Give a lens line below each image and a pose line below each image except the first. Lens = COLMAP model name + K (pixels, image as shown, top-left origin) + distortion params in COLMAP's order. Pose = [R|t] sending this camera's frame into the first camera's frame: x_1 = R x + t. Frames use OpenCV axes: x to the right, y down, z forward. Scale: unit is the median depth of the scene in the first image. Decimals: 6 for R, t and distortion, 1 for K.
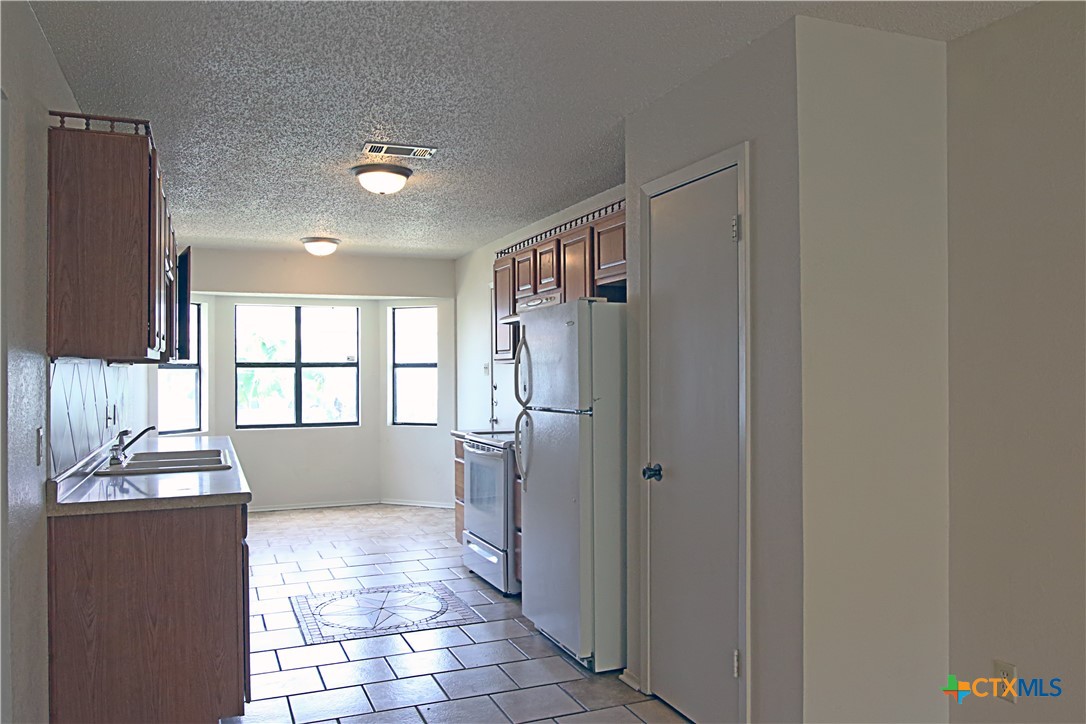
lens RADIAL K [[833.0, 0, 544.2], [0, 833.0, 340.4], [0, 0, 1]] dist [-0.003579, -0.002154]
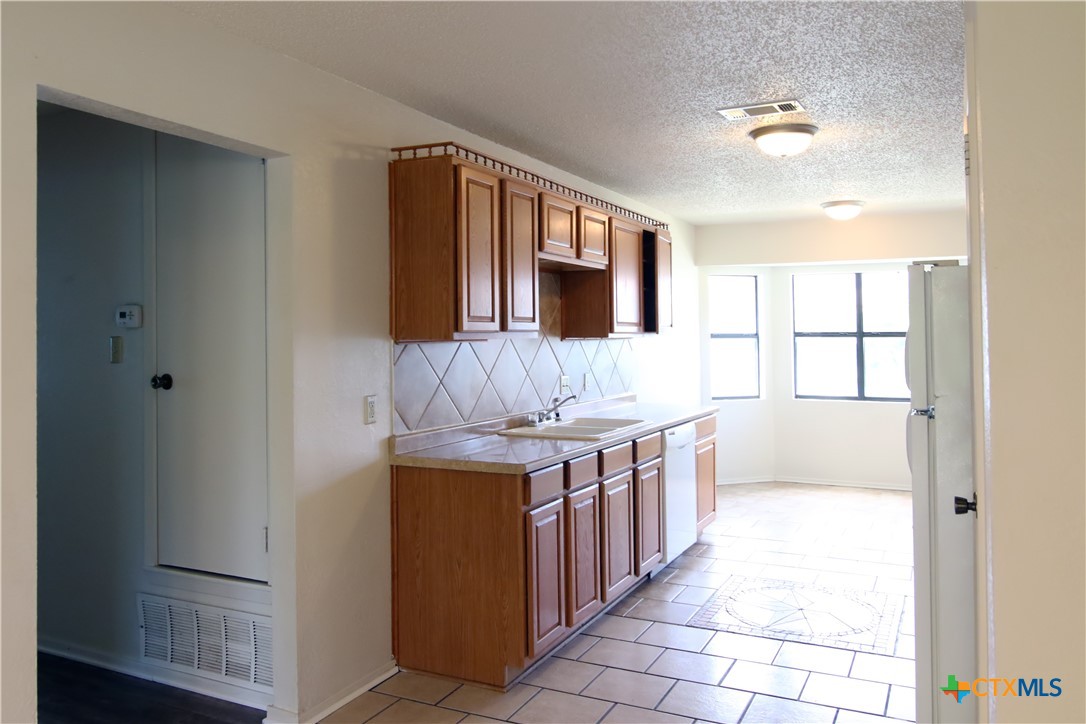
lens RADIAL K [[830.9, 0, 544.6], [0, 830.9, 296.9], [0, 0, 1]] dist [-0.004141, -0.003160]
pose [[0.668726, -0.027755, -0.742990, 0.310703], [0.023707, 0.999591, -0.016003, -0.012311], [0.743130, -0.006912, 0.669111, 0.191262]]
